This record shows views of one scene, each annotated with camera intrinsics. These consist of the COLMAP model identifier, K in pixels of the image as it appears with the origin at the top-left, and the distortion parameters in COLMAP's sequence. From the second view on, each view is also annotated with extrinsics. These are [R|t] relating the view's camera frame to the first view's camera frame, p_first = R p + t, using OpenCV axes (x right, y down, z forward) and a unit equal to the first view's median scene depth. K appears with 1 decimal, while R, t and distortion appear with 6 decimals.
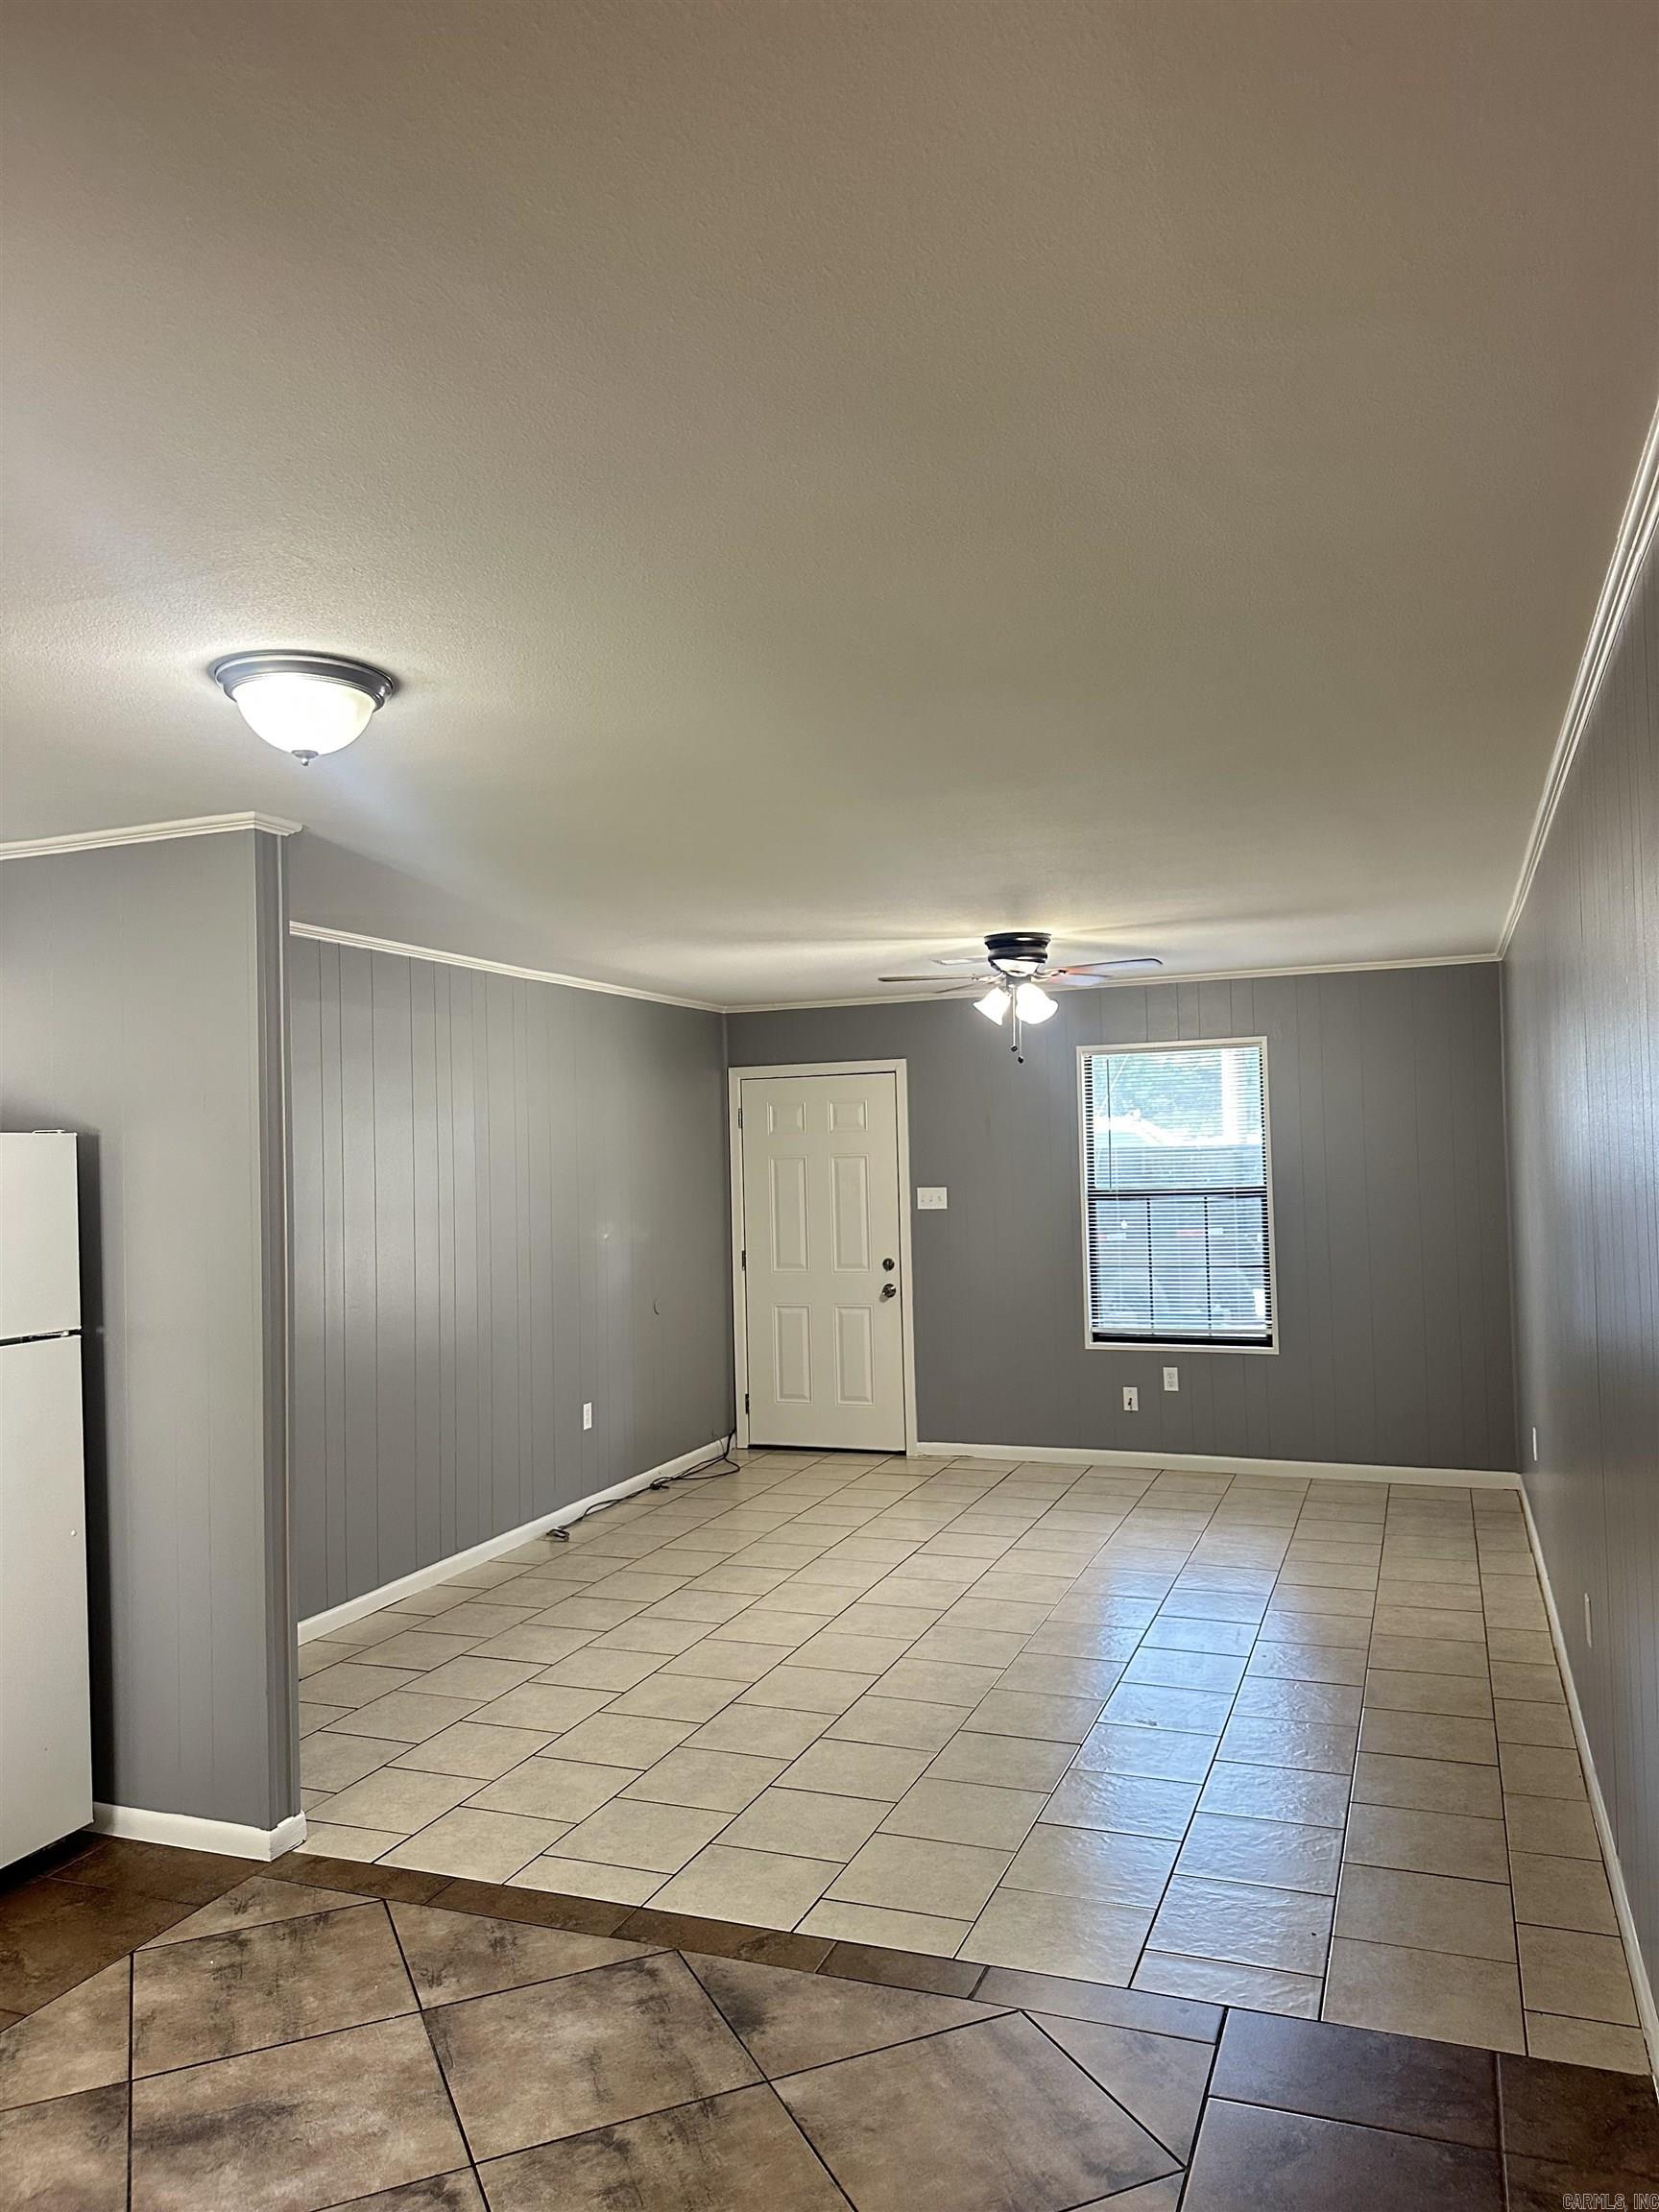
lens RADIAL K [[1662.7, 0, 832.0], [0, 1662.7, 1206.2], [0, 0, 1]] dist [0.004359, 0.000609]
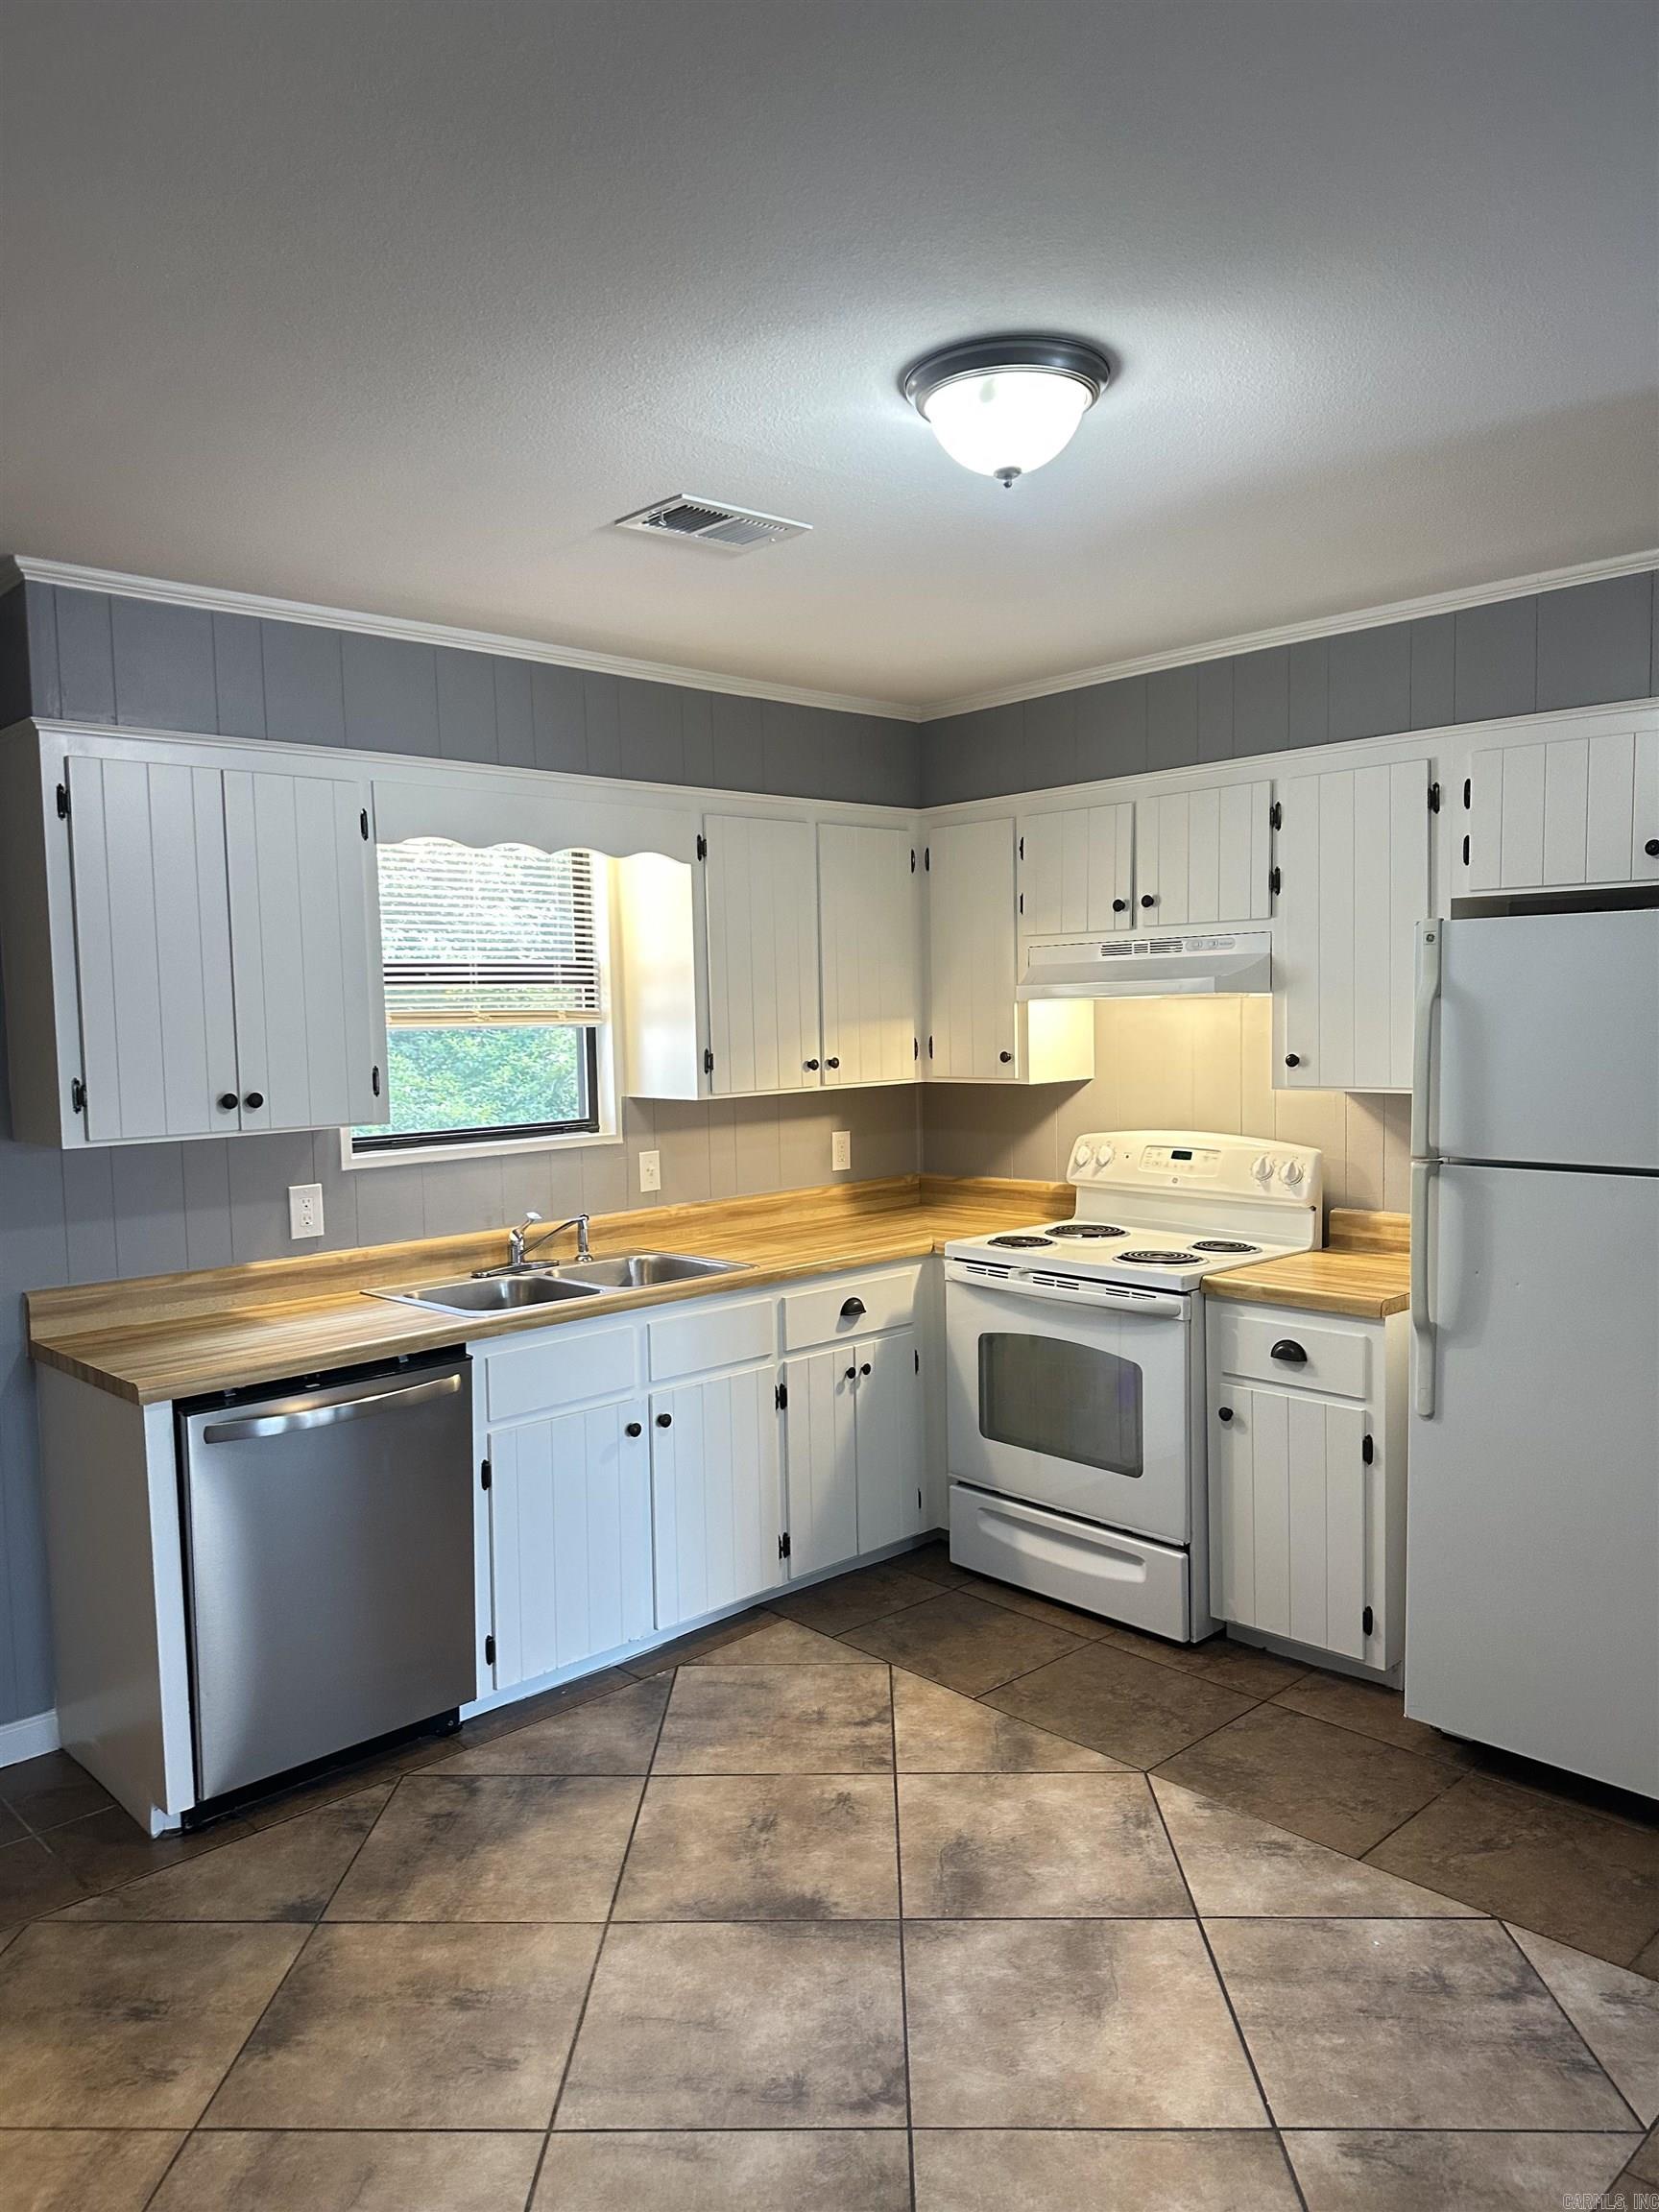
lens RADIAL K [[1560.6, 0, 829.5], [0, 1560.6, 1106.0], [0, 0, 1]] dist [0.001796, 0.000157]
pose [[-0.414587, 0.101292, -0.904355, 0.406855], [-0.010543, 0.993185, 0.116075, -0.047495], [0.909948, 0.057657, -0.410694, 1.043972]]
